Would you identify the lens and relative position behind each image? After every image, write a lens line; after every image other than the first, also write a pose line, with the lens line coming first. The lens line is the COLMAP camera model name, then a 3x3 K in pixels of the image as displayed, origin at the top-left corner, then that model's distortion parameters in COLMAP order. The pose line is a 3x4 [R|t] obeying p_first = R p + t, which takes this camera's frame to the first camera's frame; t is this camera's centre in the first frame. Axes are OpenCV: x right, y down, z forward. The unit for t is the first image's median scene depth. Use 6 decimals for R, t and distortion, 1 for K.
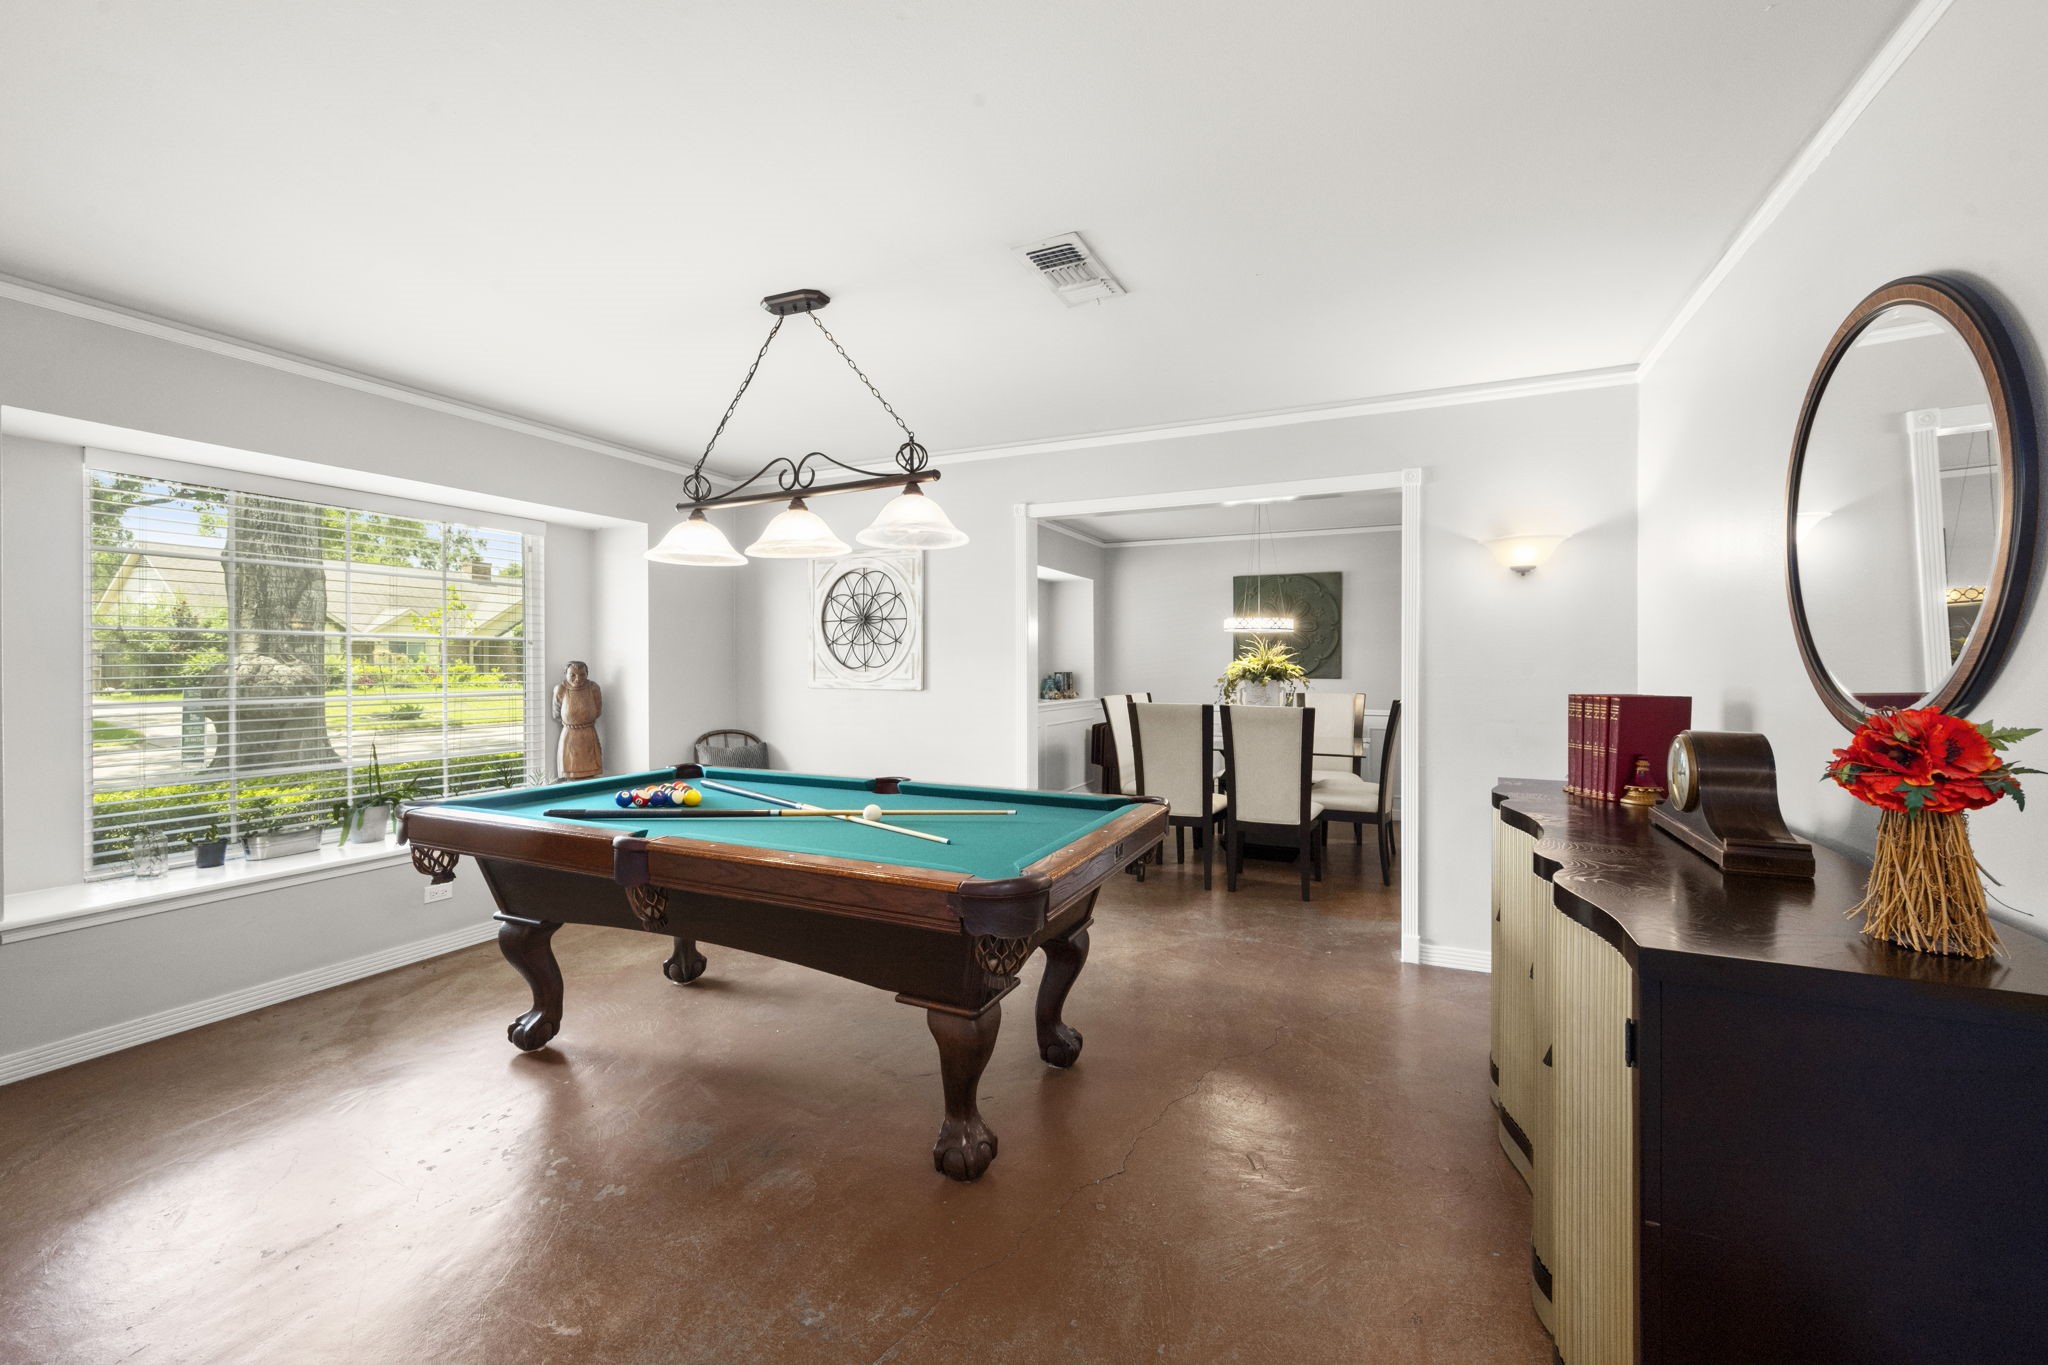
lens RADIAL K [[828.1, 0, 1016.7], [0, 828.1, 664.5], [0, 0, 1]] dist [0.000844, 0.000069]
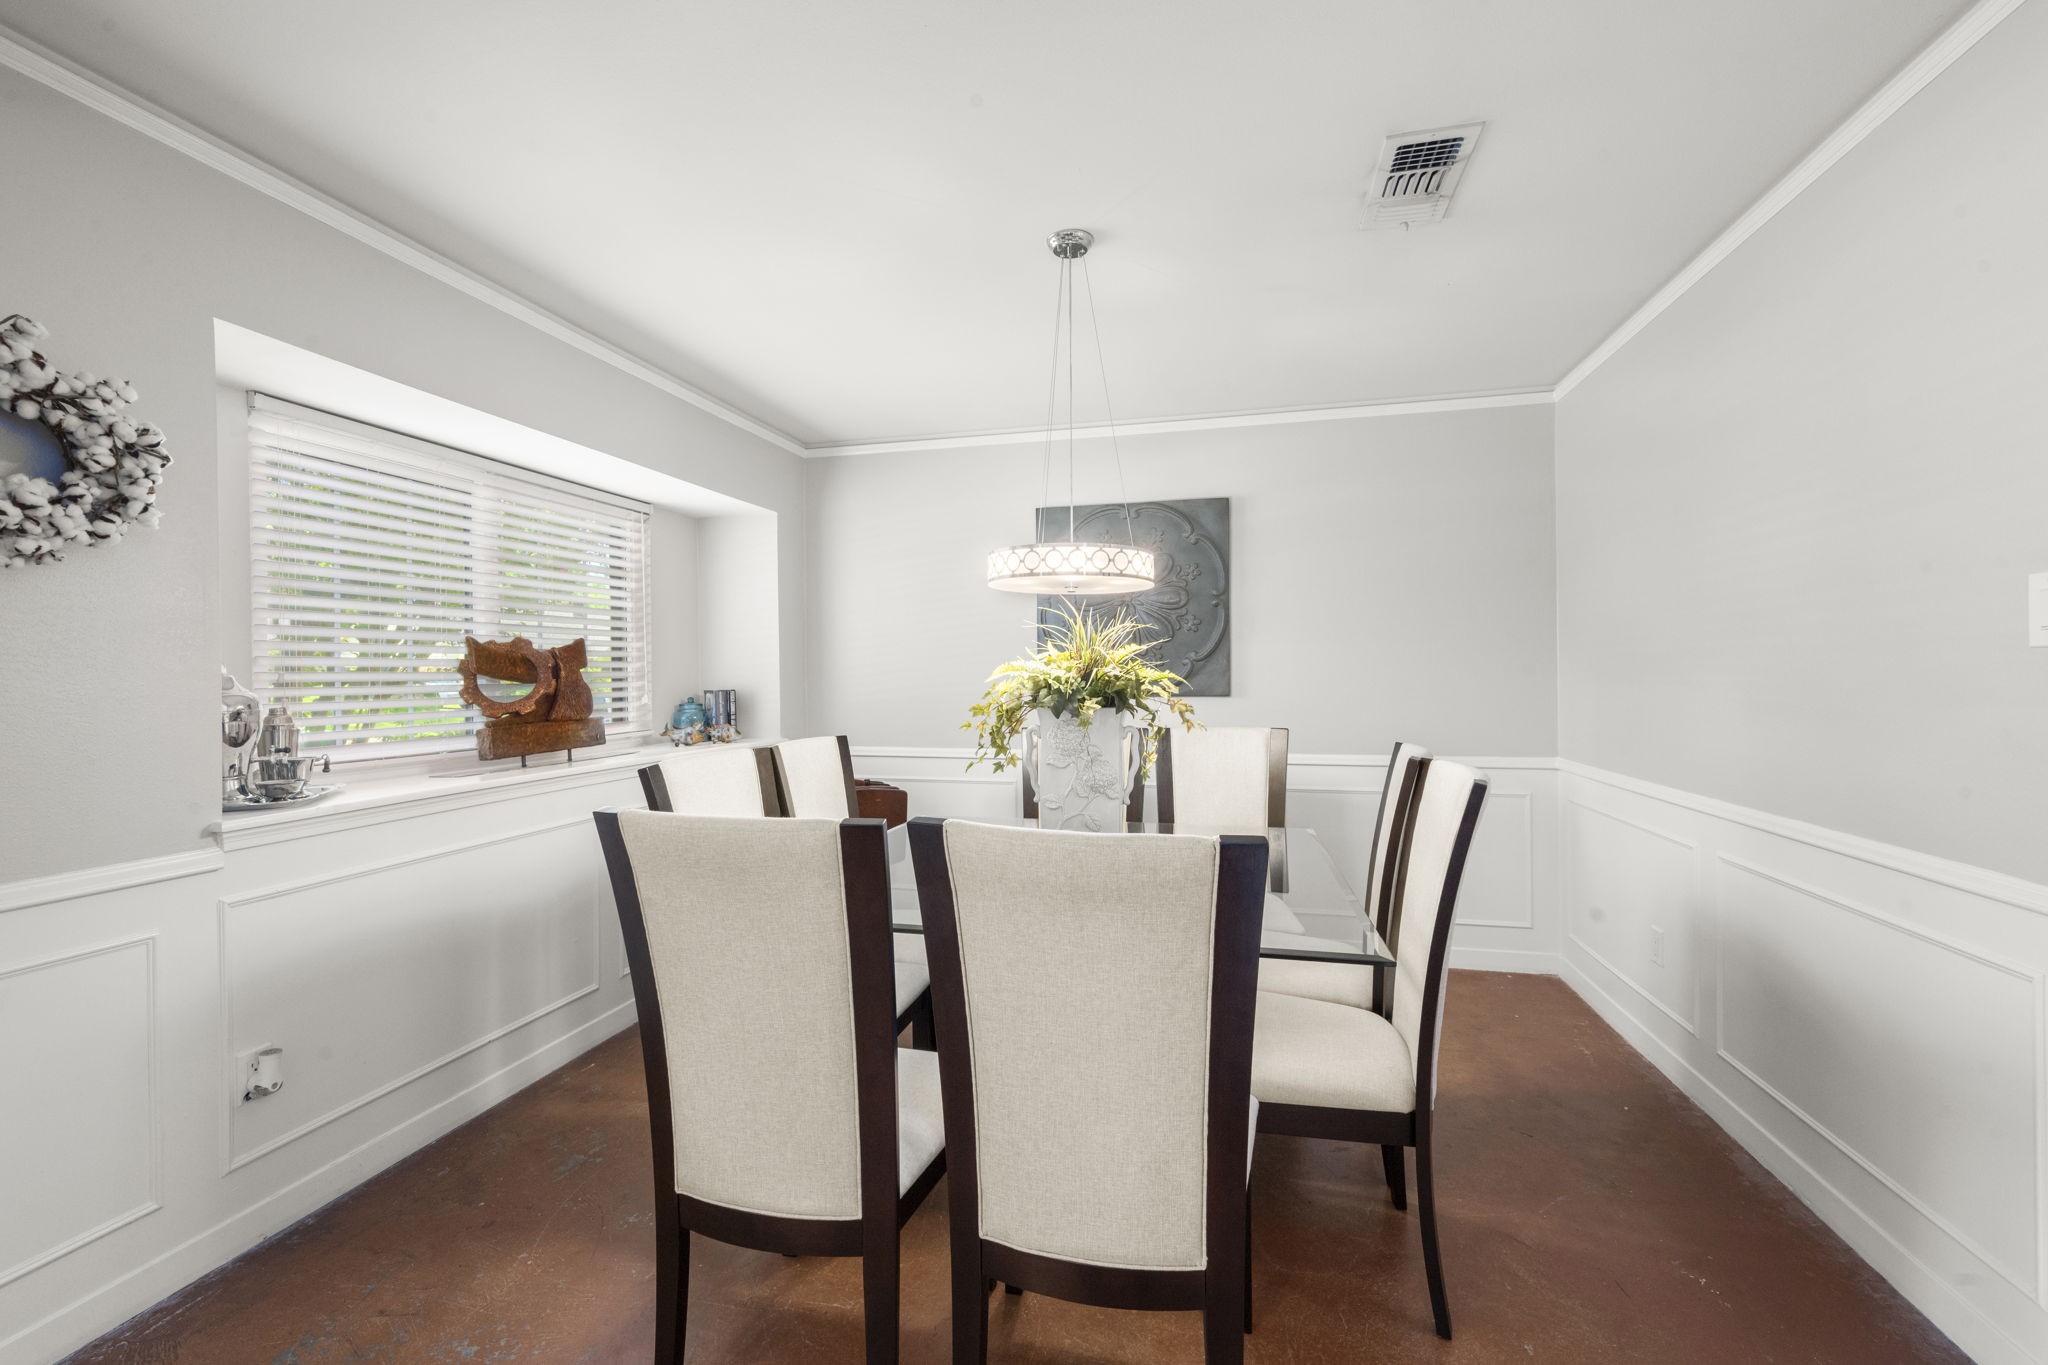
lens RADIAL K [[863.7, 0, 1024.0], [0, 863.7, 682.5], [0, 0, 1]] dist [0.001445, 0.000361]
pose [[0.980359, -0.010059, 0.196963, 0.183625], [0.008490, 0.999925, 0.008810, 0.002418], [-0.197036, -0.006964, 0.980371, 0.583088]]
